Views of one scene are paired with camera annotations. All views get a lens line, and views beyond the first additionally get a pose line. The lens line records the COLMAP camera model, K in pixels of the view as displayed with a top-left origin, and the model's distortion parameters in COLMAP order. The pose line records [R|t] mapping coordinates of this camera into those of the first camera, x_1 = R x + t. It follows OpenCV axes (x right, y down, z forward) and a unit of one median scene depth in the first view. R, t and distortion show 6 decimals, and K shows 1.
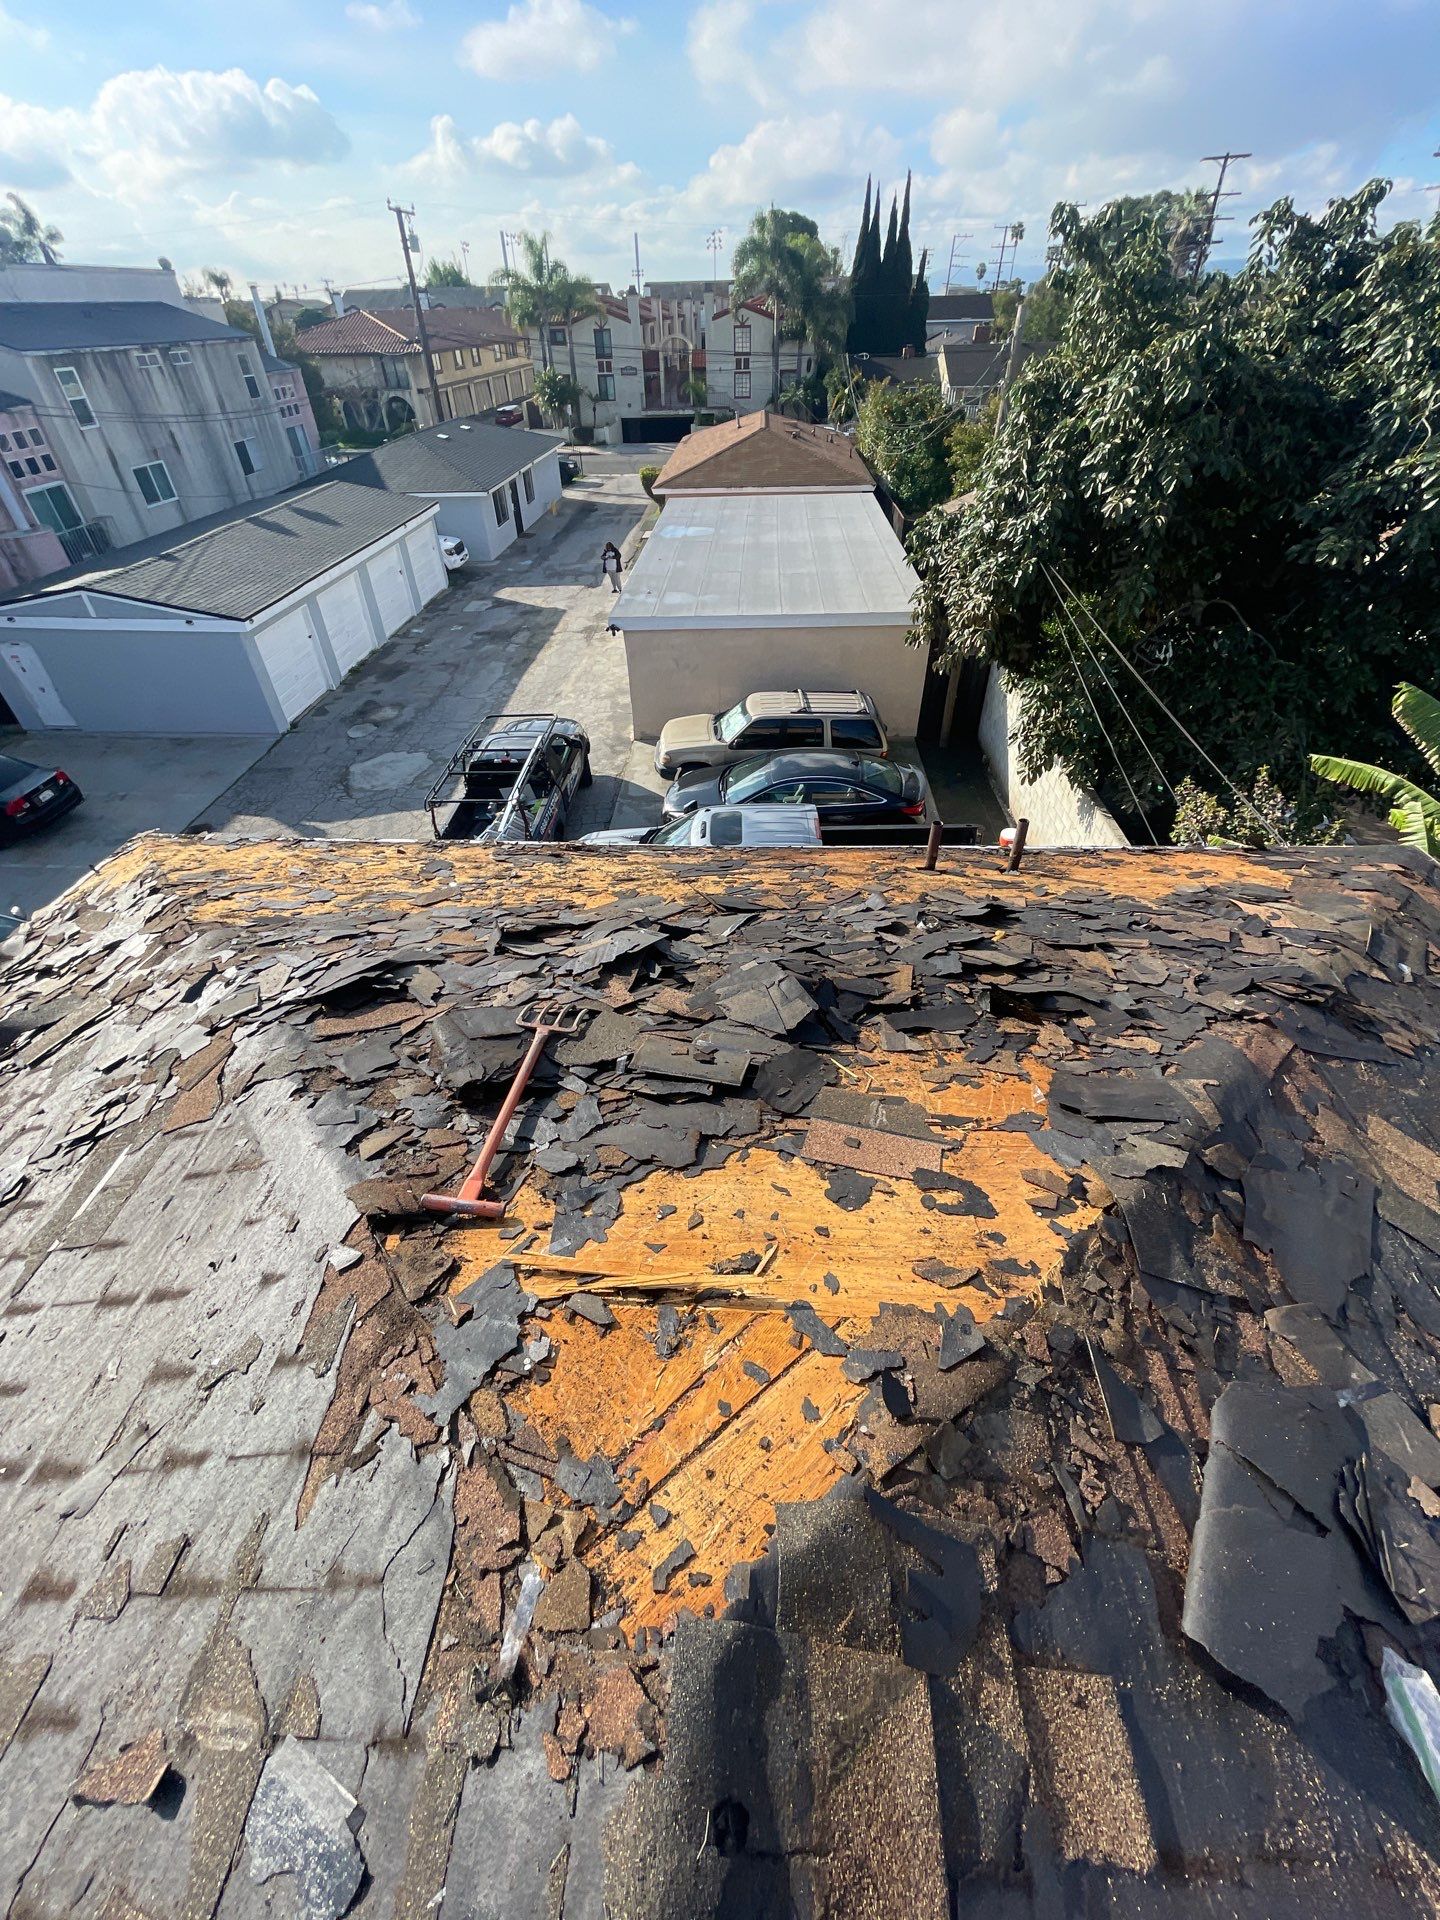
lens RADIAL K [[771.8, 0, 712.3], [0, 771.8, 959.1], [0, 0, 1]] dist [-0.002587, 0.000041]
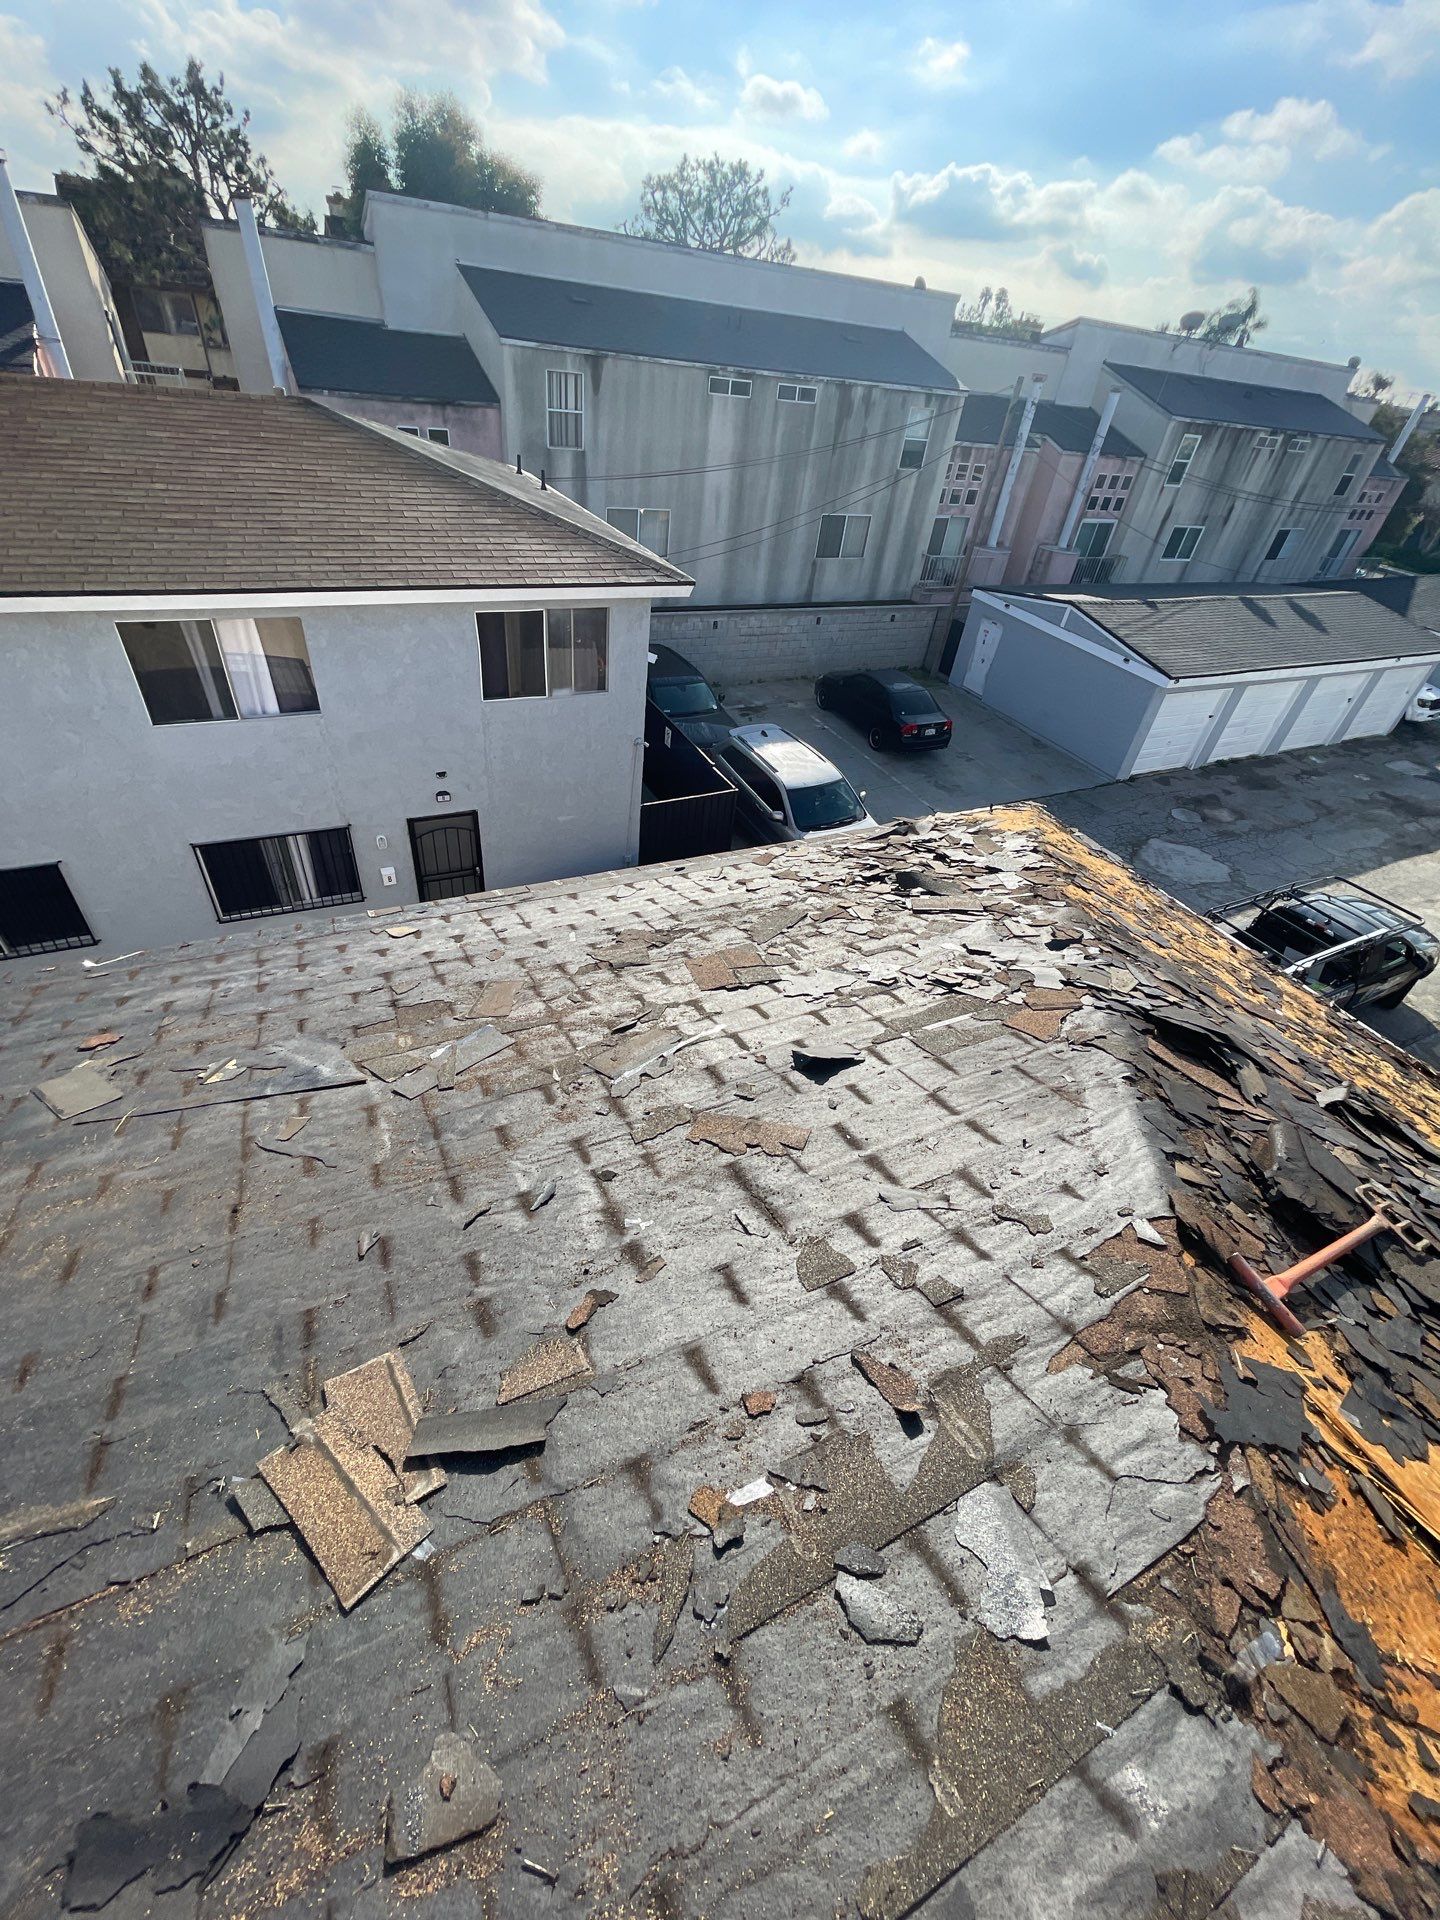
lens RADIAL K [[771.8, 0, 718.0], [0, 771.8, 957.6], [0, 0, 1]] dist [-0.002587, 0.000041]
pose [[0.490515, 0.605518, -0.626692, -0.120172], [-0.647711, 0.734439, 0.202658, 0.100212], [0.582980, 0.306508, 0.752454, -0.108760]]
